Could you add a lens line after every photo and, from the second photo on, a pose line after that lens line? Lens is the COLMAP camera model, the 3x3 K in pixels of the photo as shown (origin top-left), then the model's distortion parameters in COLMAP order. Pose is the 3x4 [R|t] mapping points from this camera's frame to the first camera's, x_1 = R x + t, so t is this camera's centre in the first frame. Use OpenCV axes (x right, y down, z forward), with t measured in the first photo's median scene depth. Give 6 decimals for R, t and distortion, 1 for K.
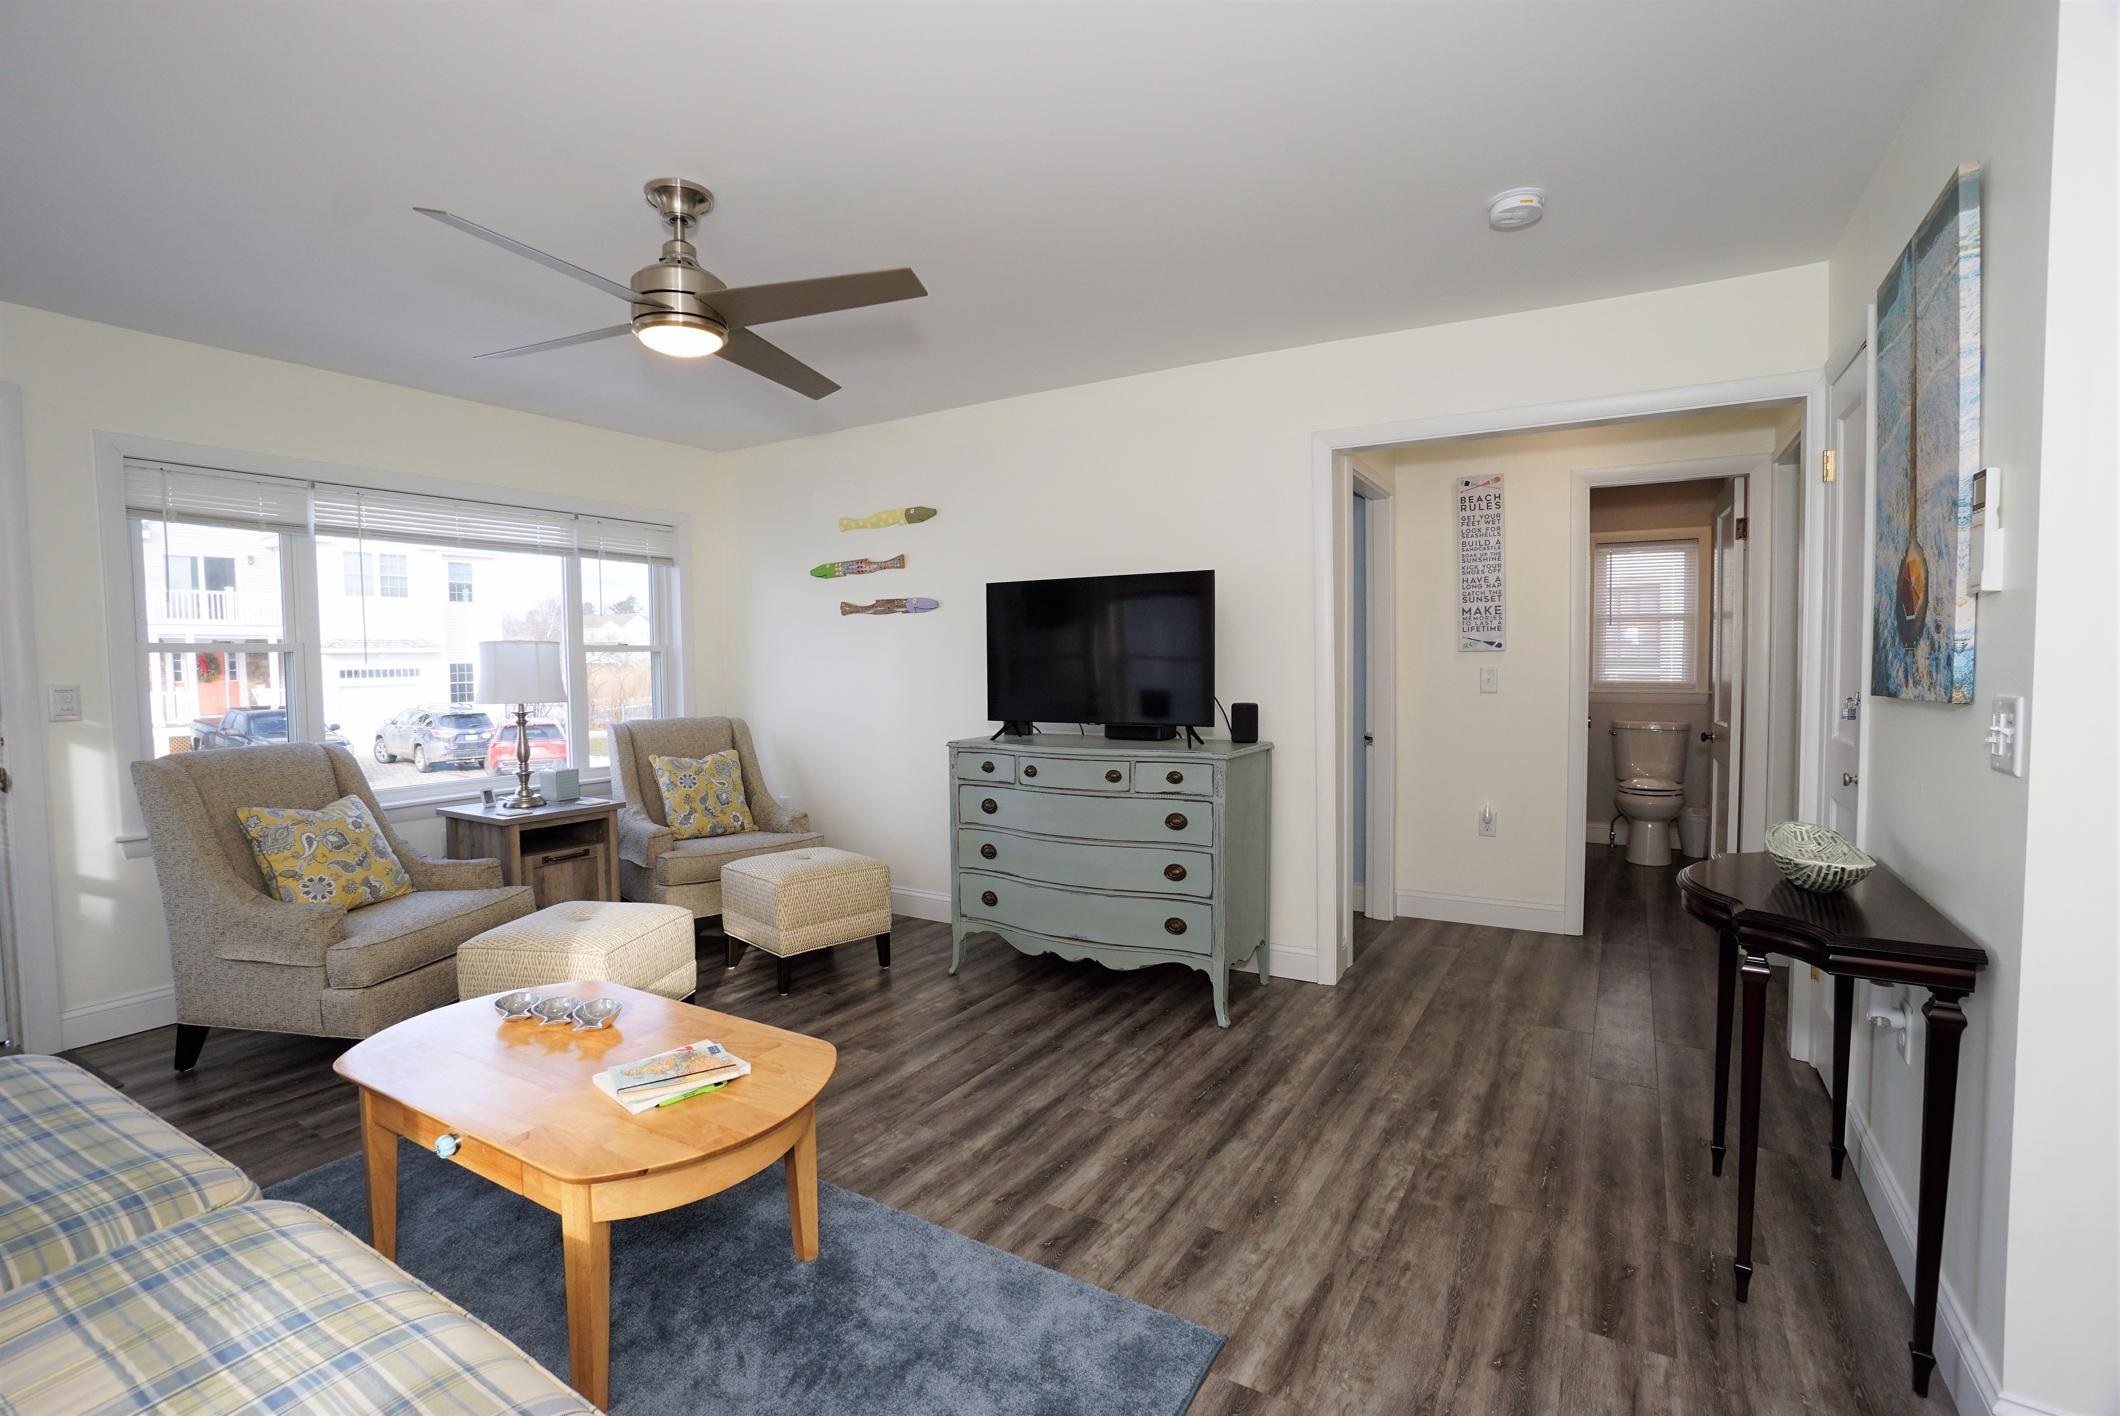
lens RADIAL K [[950.8, 0, 1032.6], [0, 950.8, 703.2], [0, 0, 1]] dist [-0.060374, 0.021080]
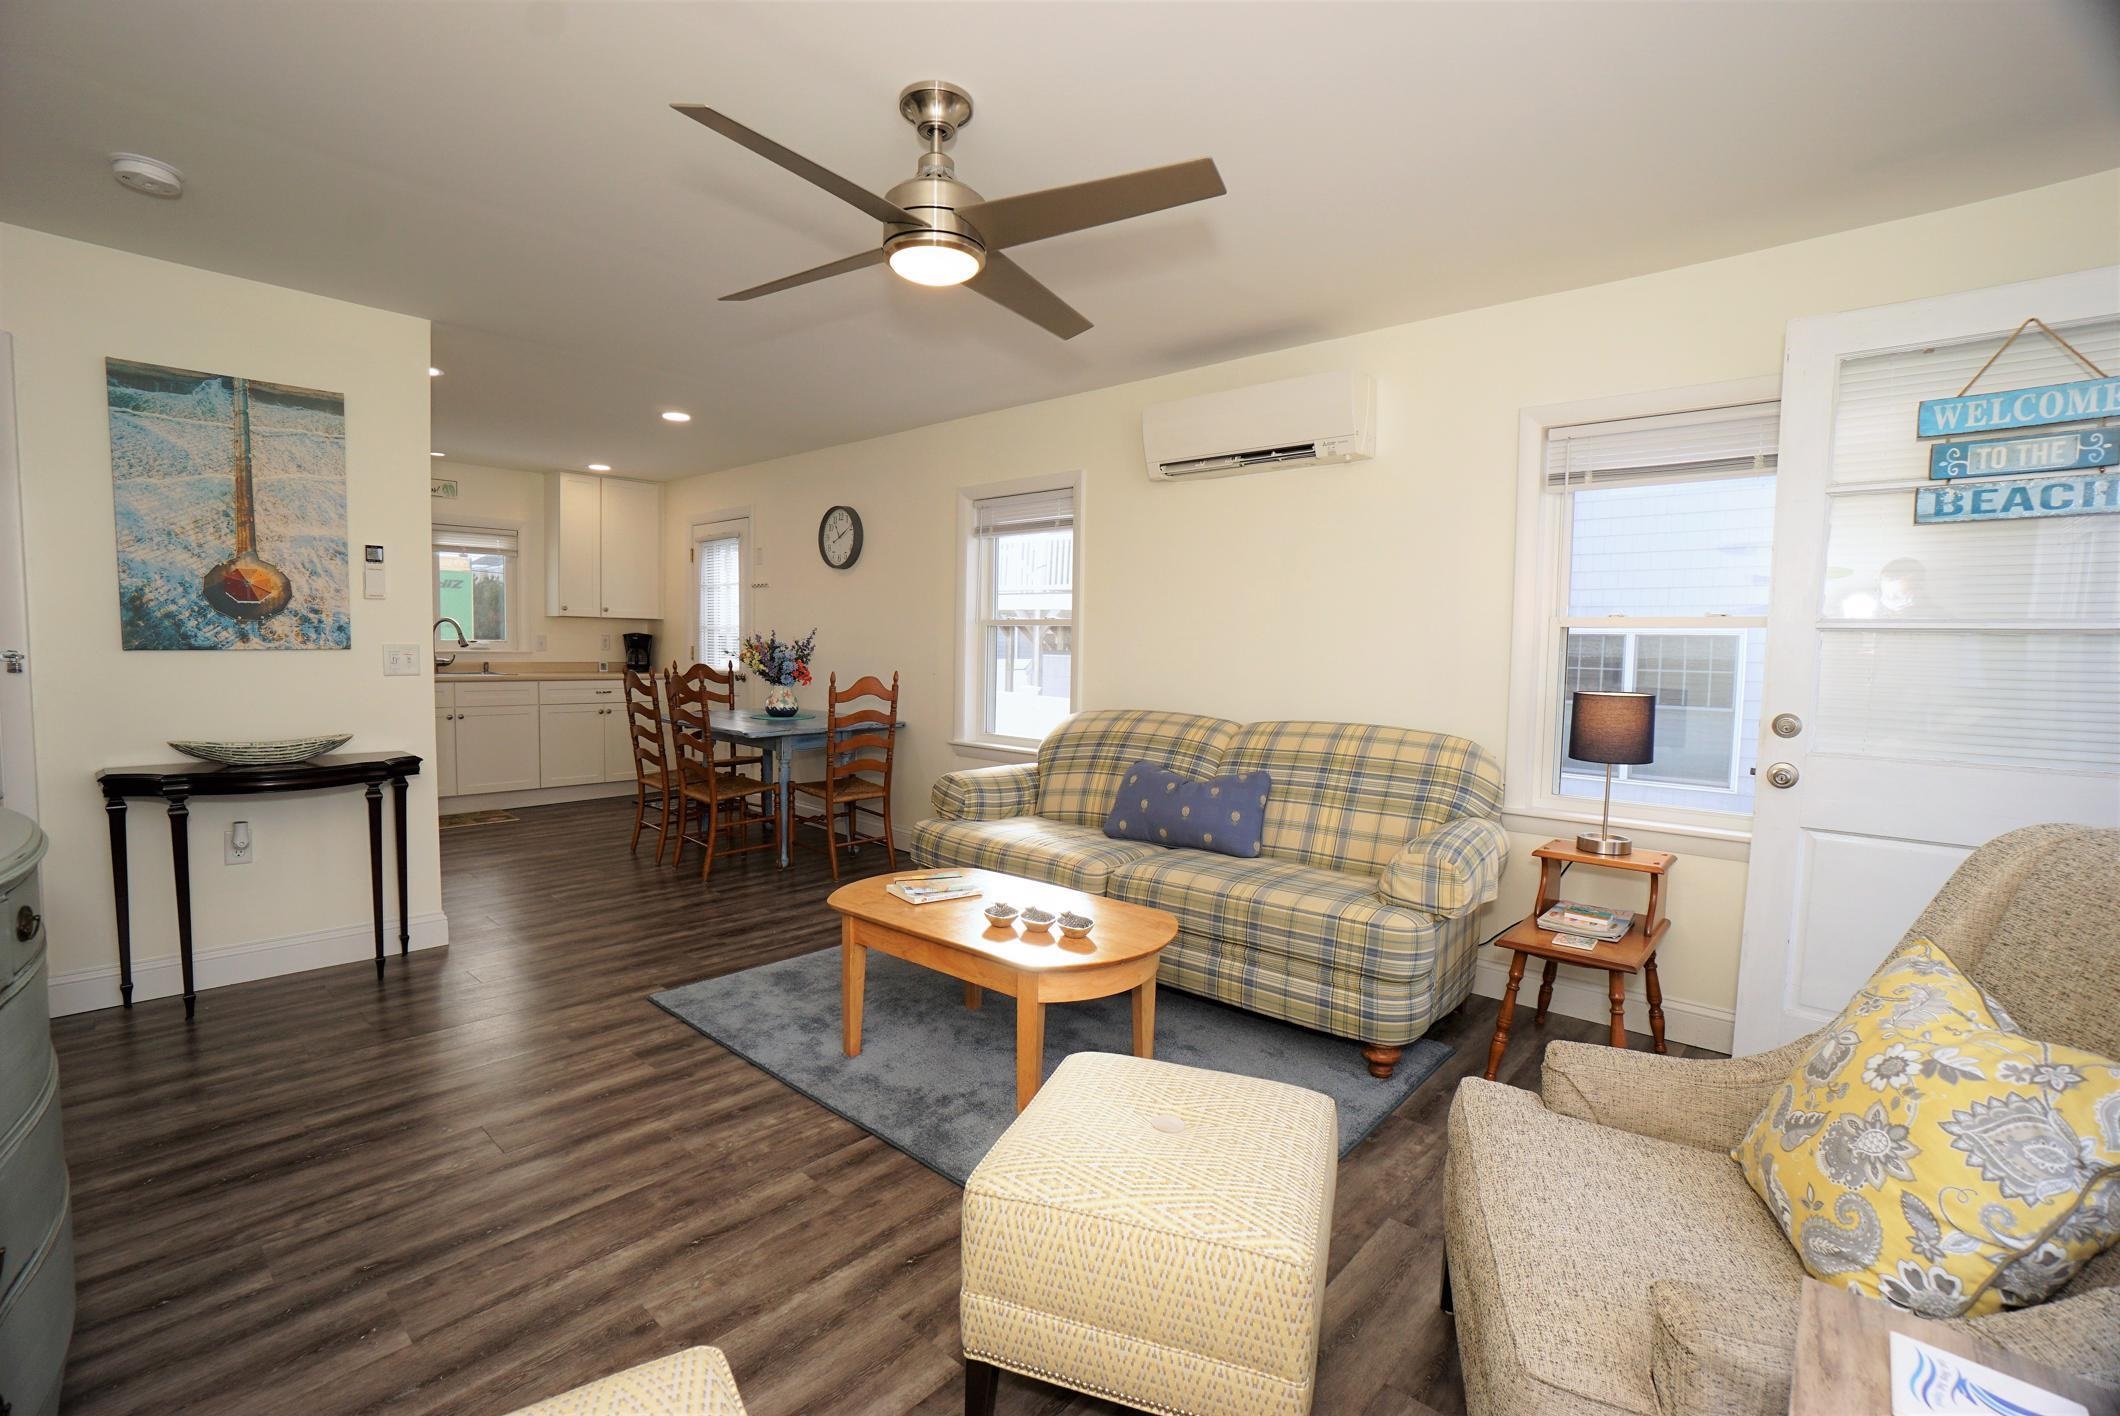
lens RADIAL K [[933.5, 0, 1060.0], [0, 933.5, 708.0], [0, 0, 1]] dist [-0.064648, 0.020806]
pose [[-0.986857, -0.015991, 0.160803, -0.411149], [0.001469, 0.994163, 0.107877, -0.037916], [-0.161589, 0.106695, -0.981073, 1.212233]]
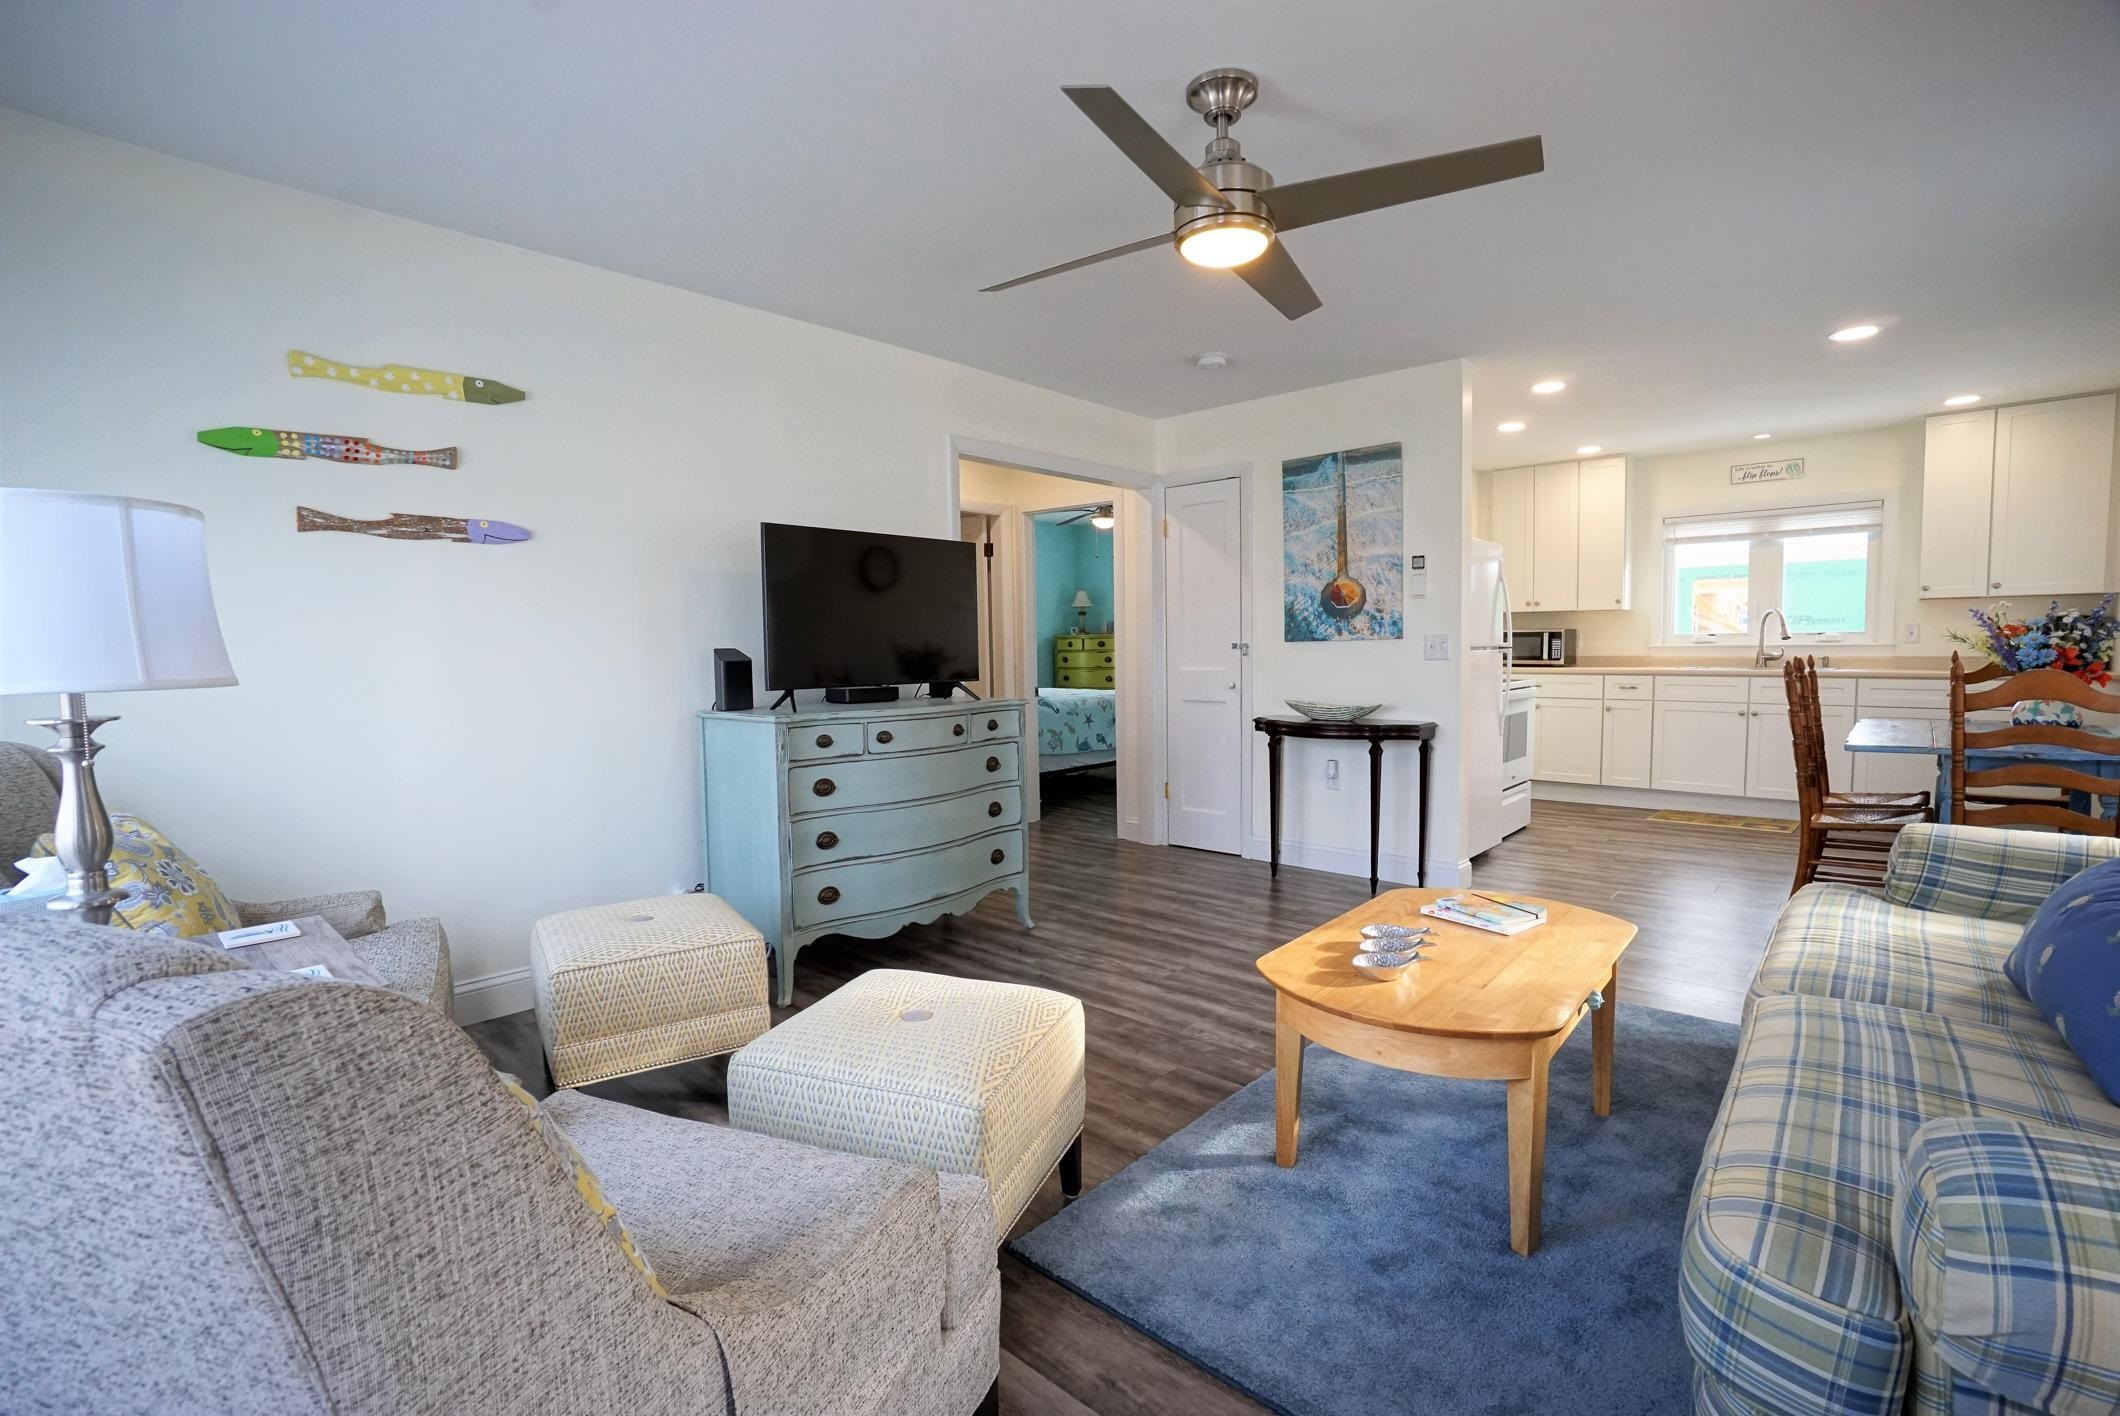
lens RADIAL K [[974.1, 0, 1038.0], [0, 974.1, 705.7], [0, 0, 1]] dist [-0.065019, 0.024755]
pose [[0.191466, -0.049524, 0.980249, -0.876085], [0.054234, 0.997734, 0.039814, 0.011230], [-0.980000, 0.045540, 0.193718, 0.652875]]
